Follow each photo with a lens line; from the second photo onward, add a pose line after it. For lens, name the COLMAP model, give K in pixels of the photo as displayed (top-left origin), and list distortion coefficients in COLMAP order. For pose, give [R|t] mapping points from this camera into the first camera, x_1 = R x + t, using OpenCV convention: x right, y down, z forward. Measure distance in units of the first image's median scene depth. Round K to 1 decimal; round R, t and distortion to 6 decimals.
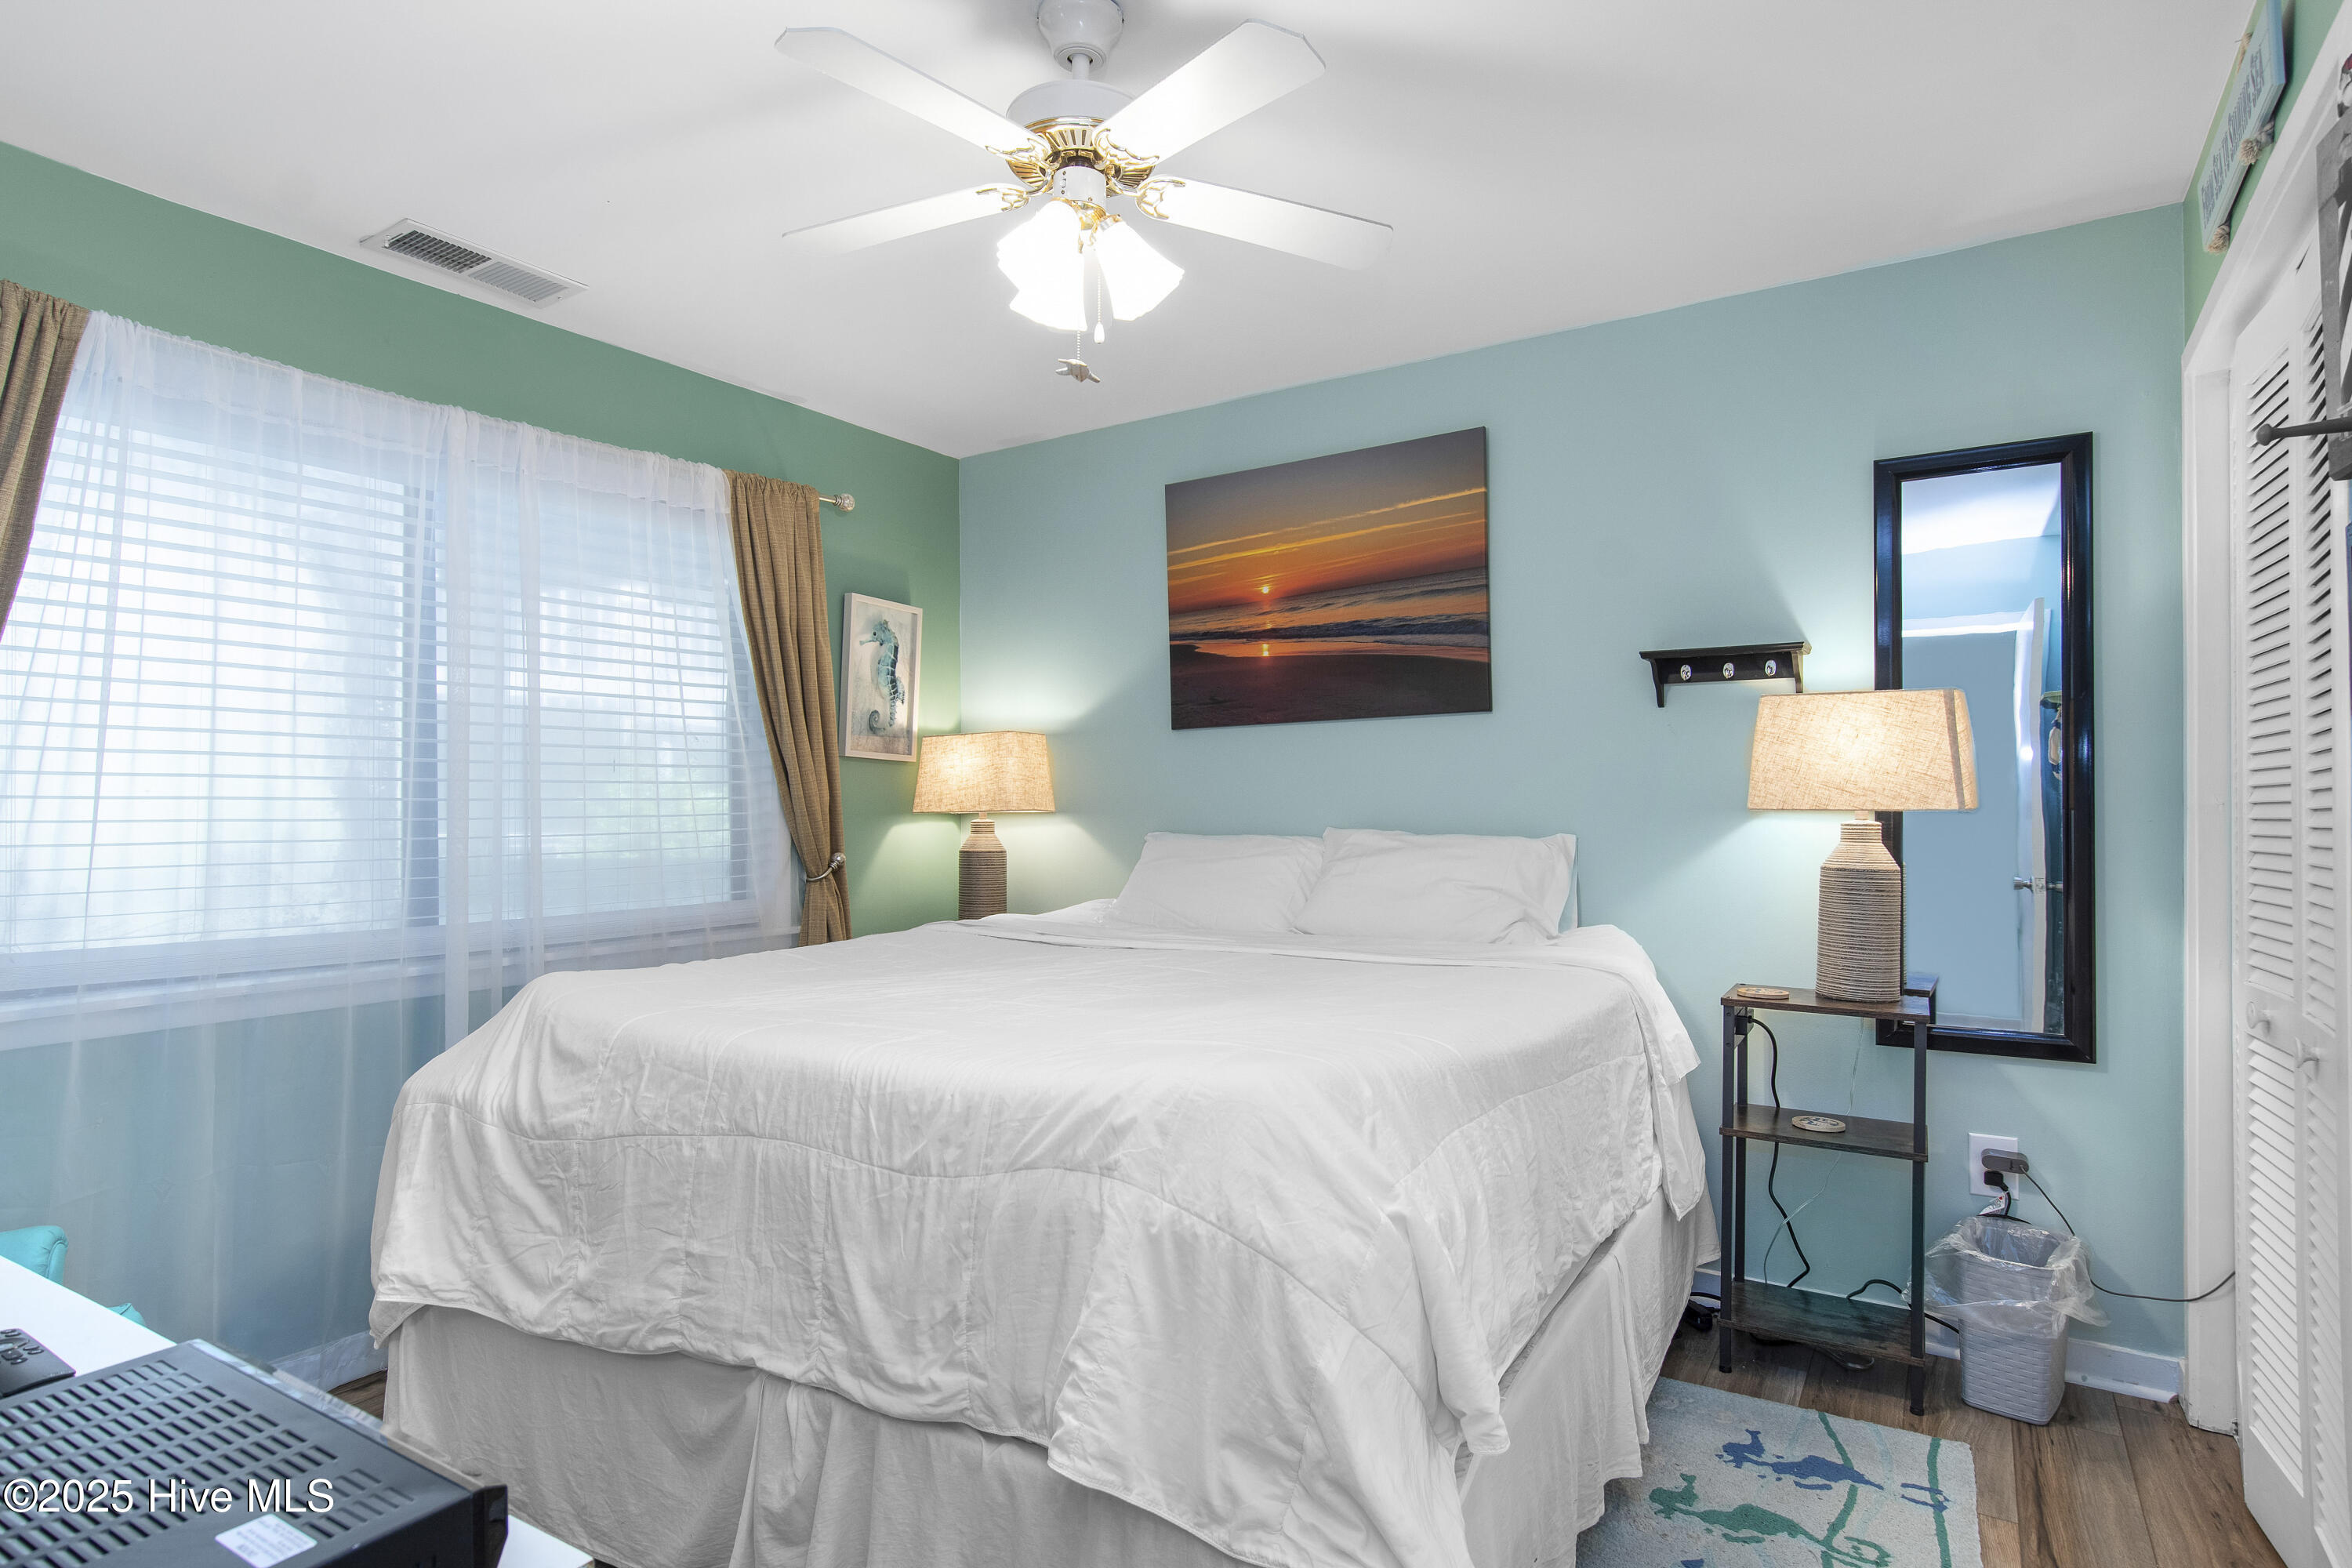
lens RADIAL K [[1269.7, 0, 1178.0], [0, 1269.7, 747.4], [0, 0, 1]] dist [0.005197, 0.002757]
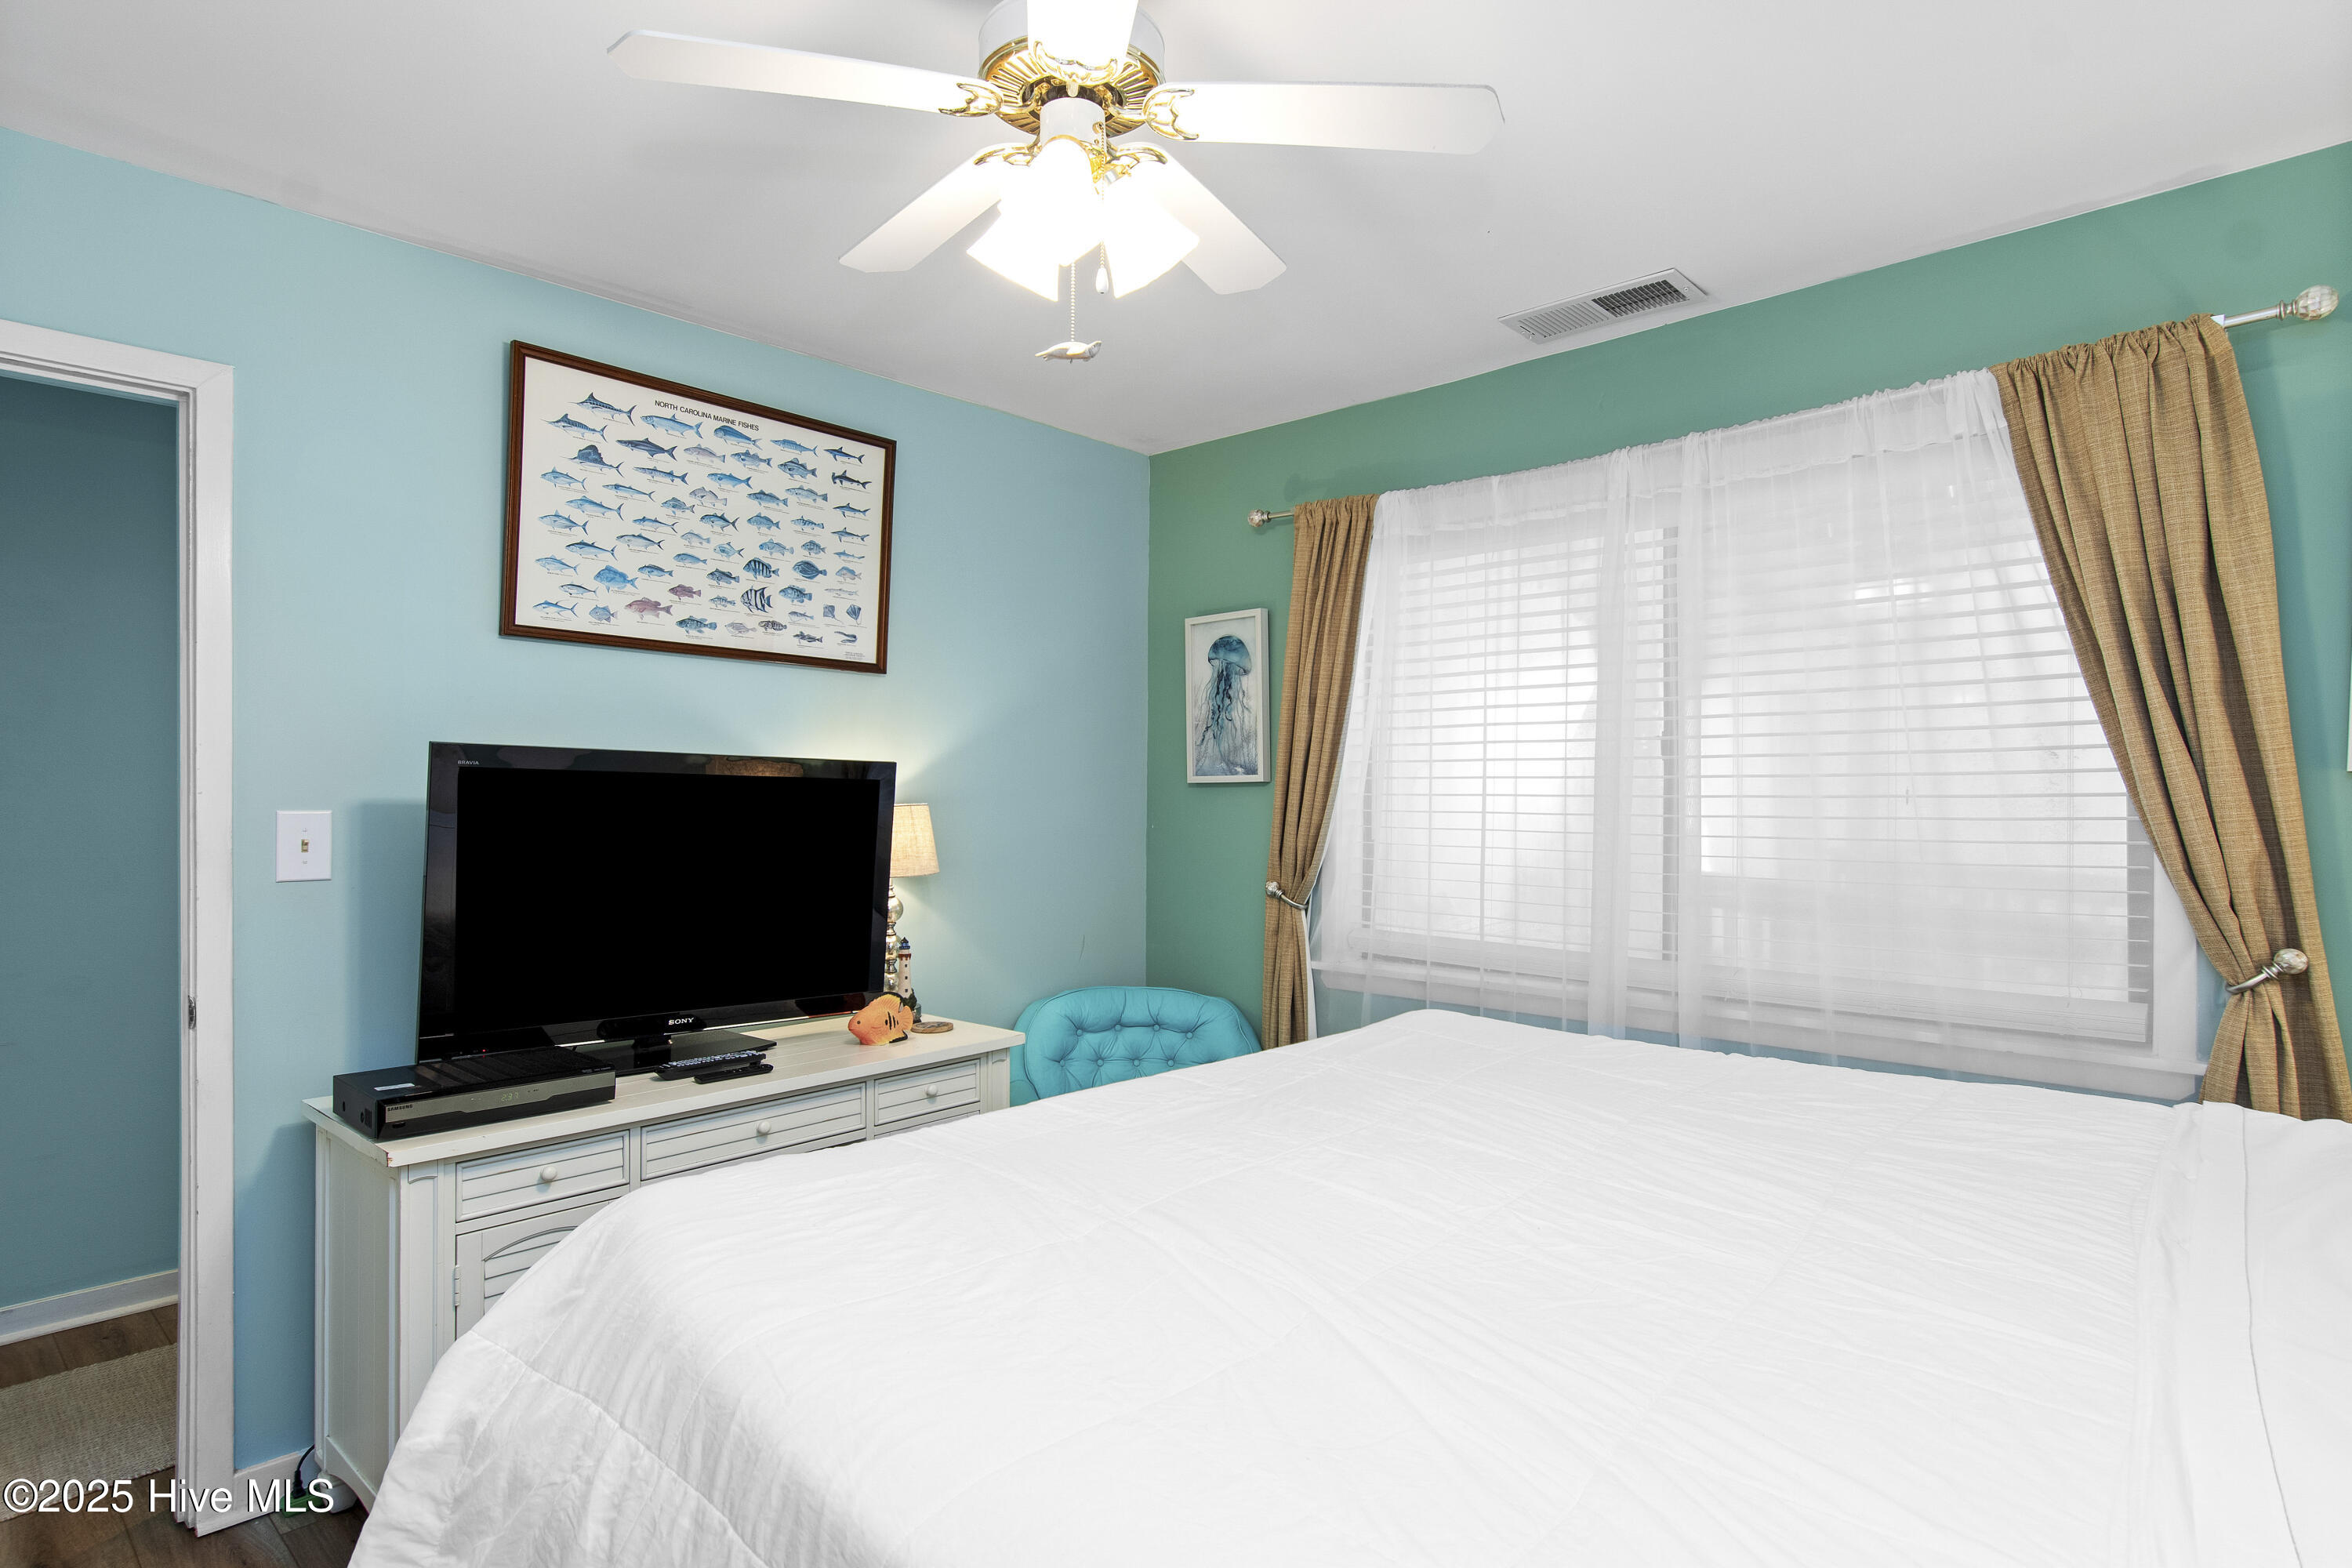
lens RADIAL K [[1248.8, 0, 1172.8], [0, 1248.8, 778.4], [0, 0, 1]] dist [0.002993, -0.001108]
pose [[-0.205824, -0.011072, -0.978526, 0.457836], [0.042185, 0.998906, -0.020176, -0.000648], [0.977679, -0.045432, -0.205132, 0.804611]]
